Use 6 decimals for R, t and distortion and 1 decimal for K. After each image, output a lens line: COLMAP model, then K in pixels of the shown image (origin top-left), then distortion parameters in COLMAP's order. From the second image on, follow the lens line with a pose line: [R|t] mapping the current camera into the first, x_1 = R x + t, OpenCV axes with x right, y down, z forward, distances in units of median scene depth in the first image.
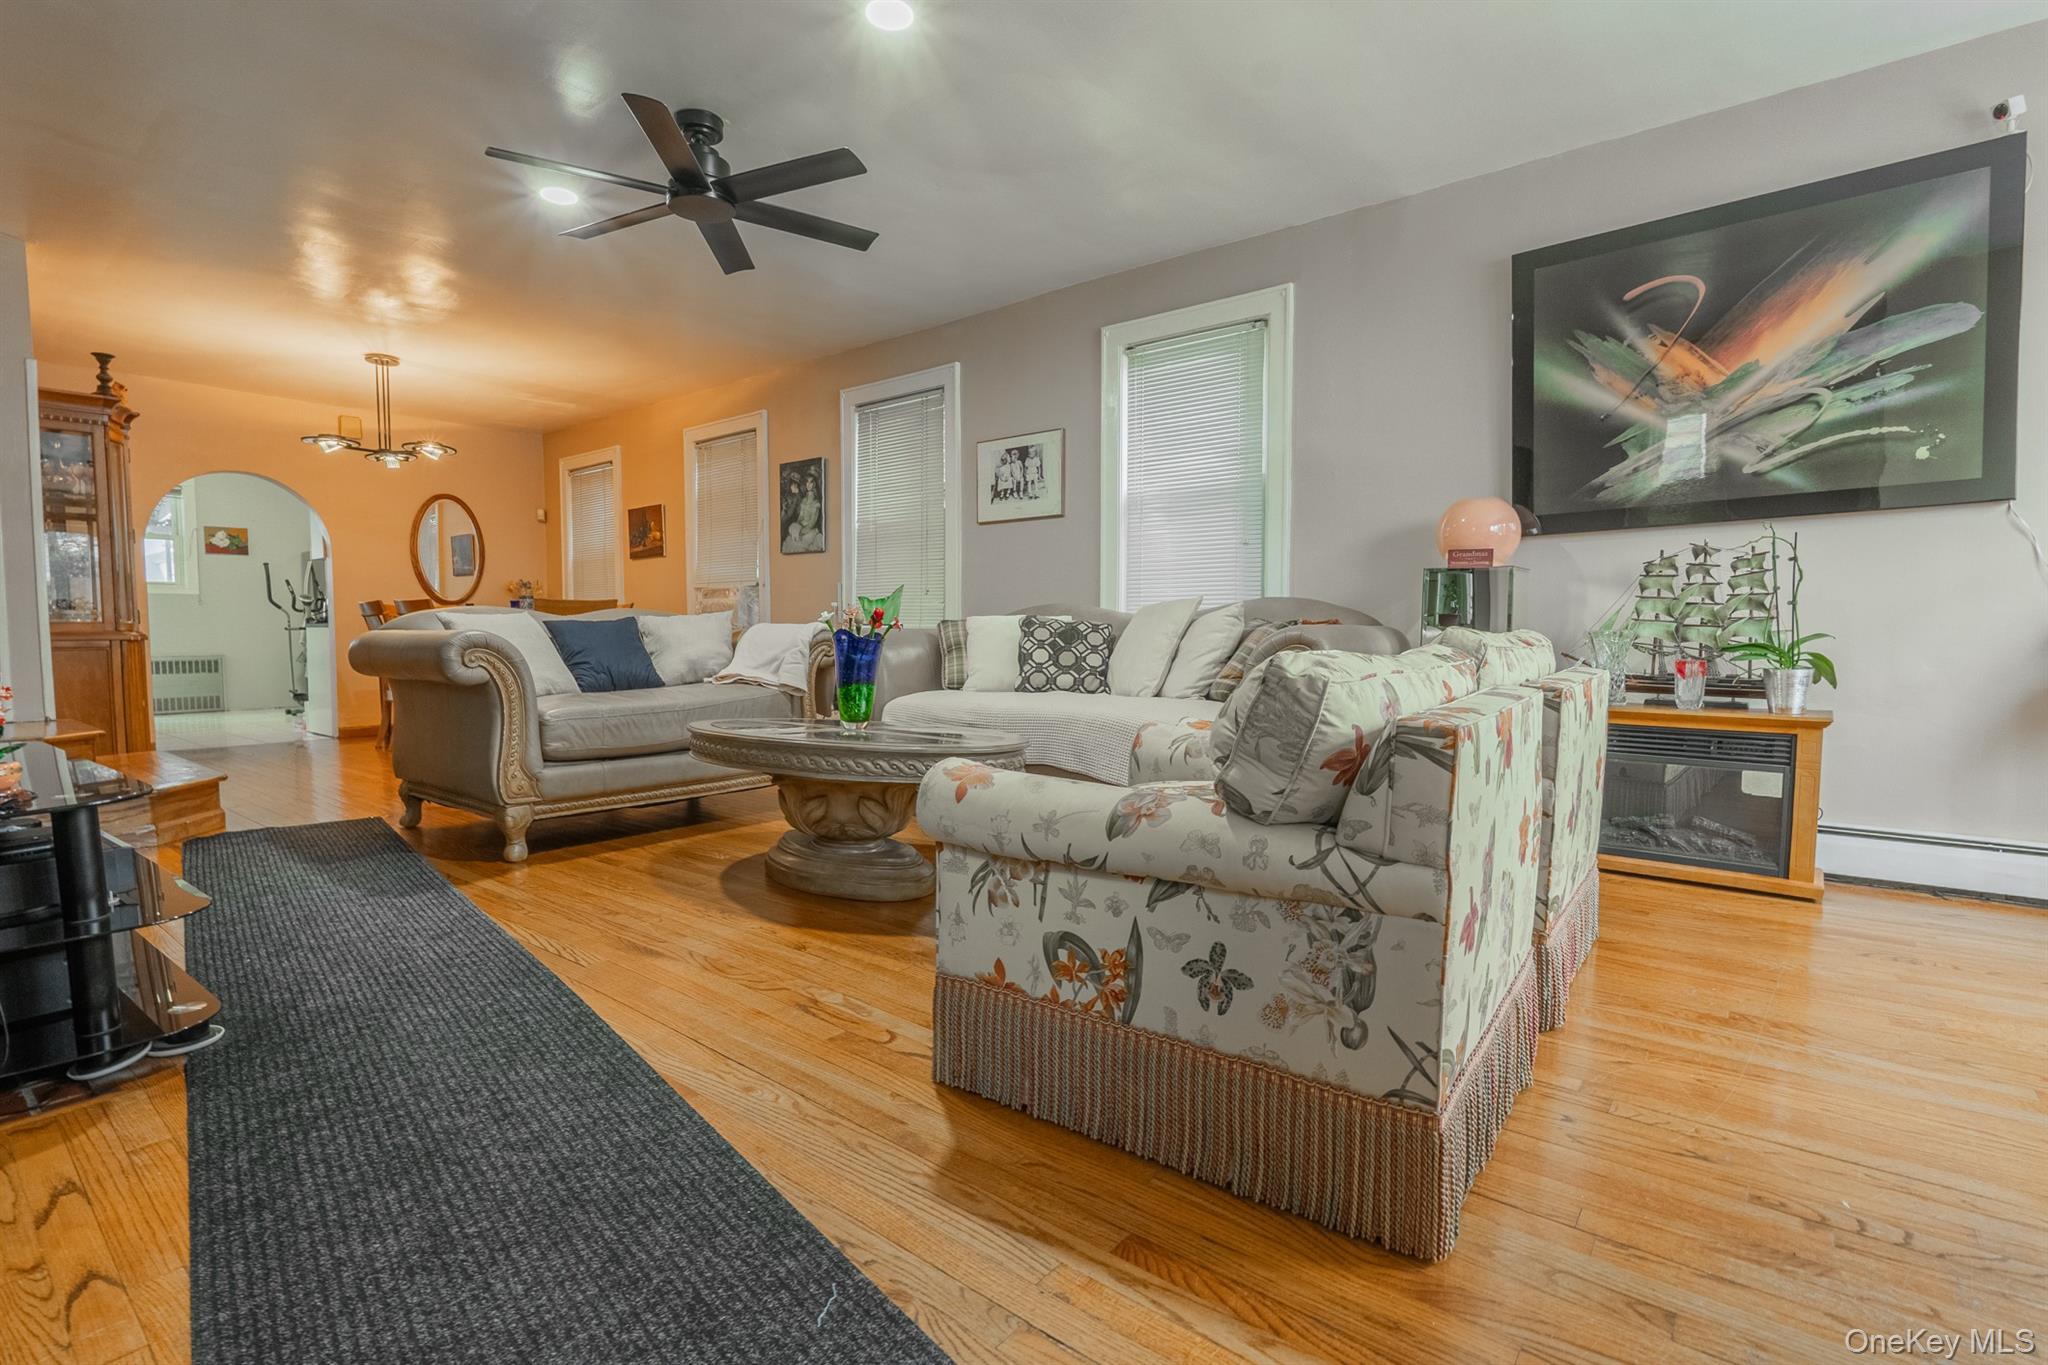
lens RADIAL K [[954.0, 0, 1023.4], [0, 954.0, 674.7], [0, 0, 1]] dist [-0.002772, -0.000263]
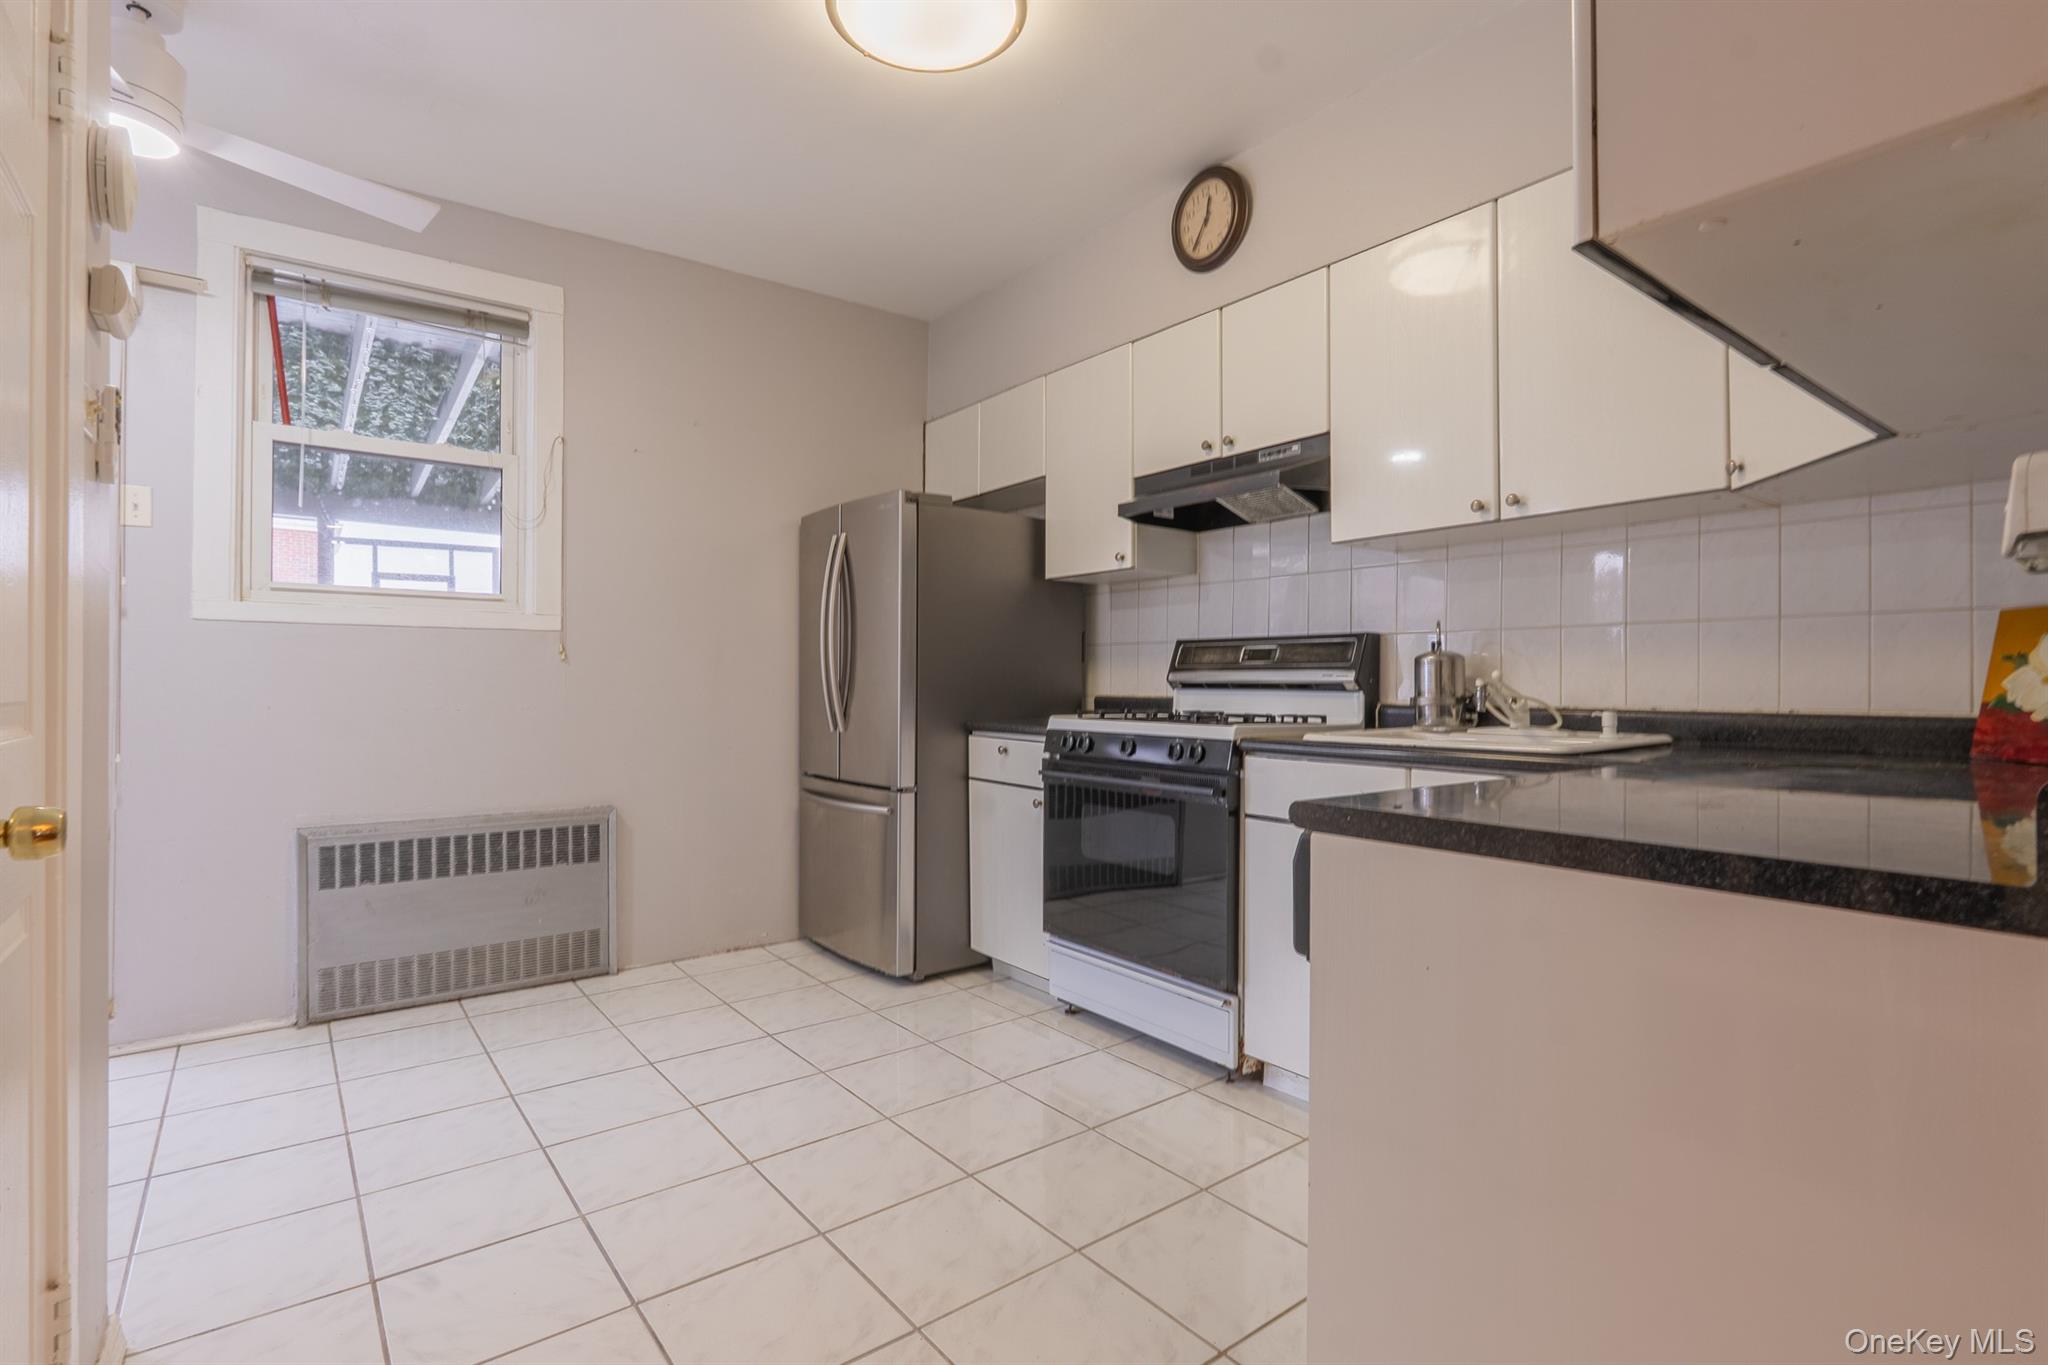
lens RADIAL K [[954.0, 0, 1023.4], [0, 954.0, 674.7], [0, 0, 1]] dist [-0.002772, -0.000263]
pose [[0.968747, 0.005395, -0.247994, -0.811436], [-0.017221, 0.998814, -0.045542, -0.073280], [0.247454, 0.048389, 0.967691, 0.930250]]
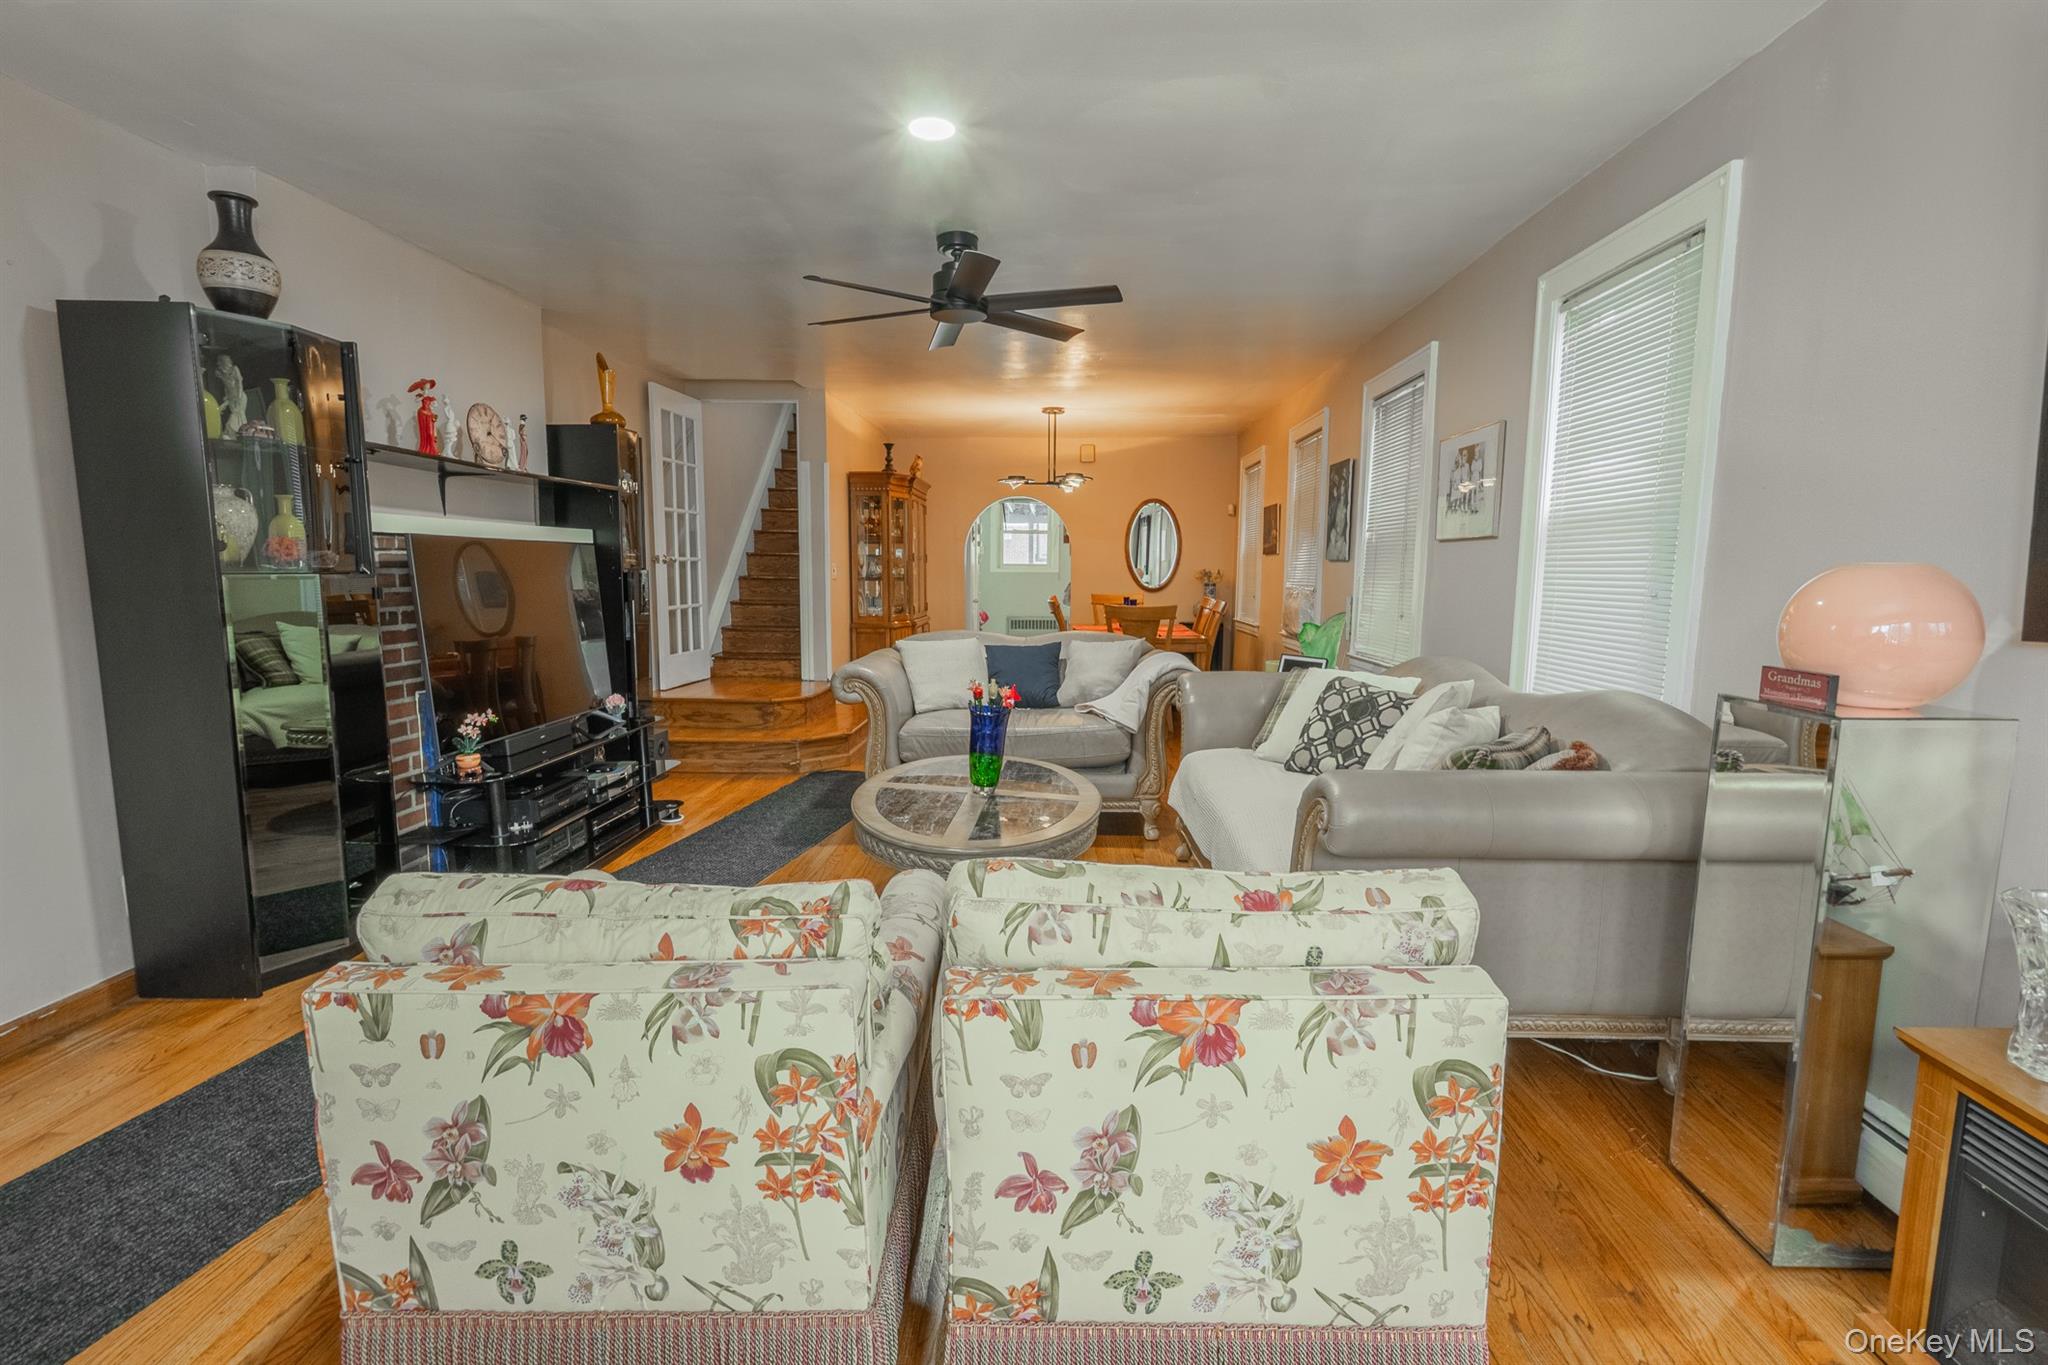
lens RADIAL K [[954.0, 0, 1023.4], [0, 954.0, 674.7], [0, 0, 1]] dist [-0.002772, -0.000263]
pose [[0.586788, 0.099617, -0.803590, 0.312488], [-0.046291, 0.994908, 0.089531, -0.076666], [0.808417, -0.015337, 0.588411, 0.176061]]
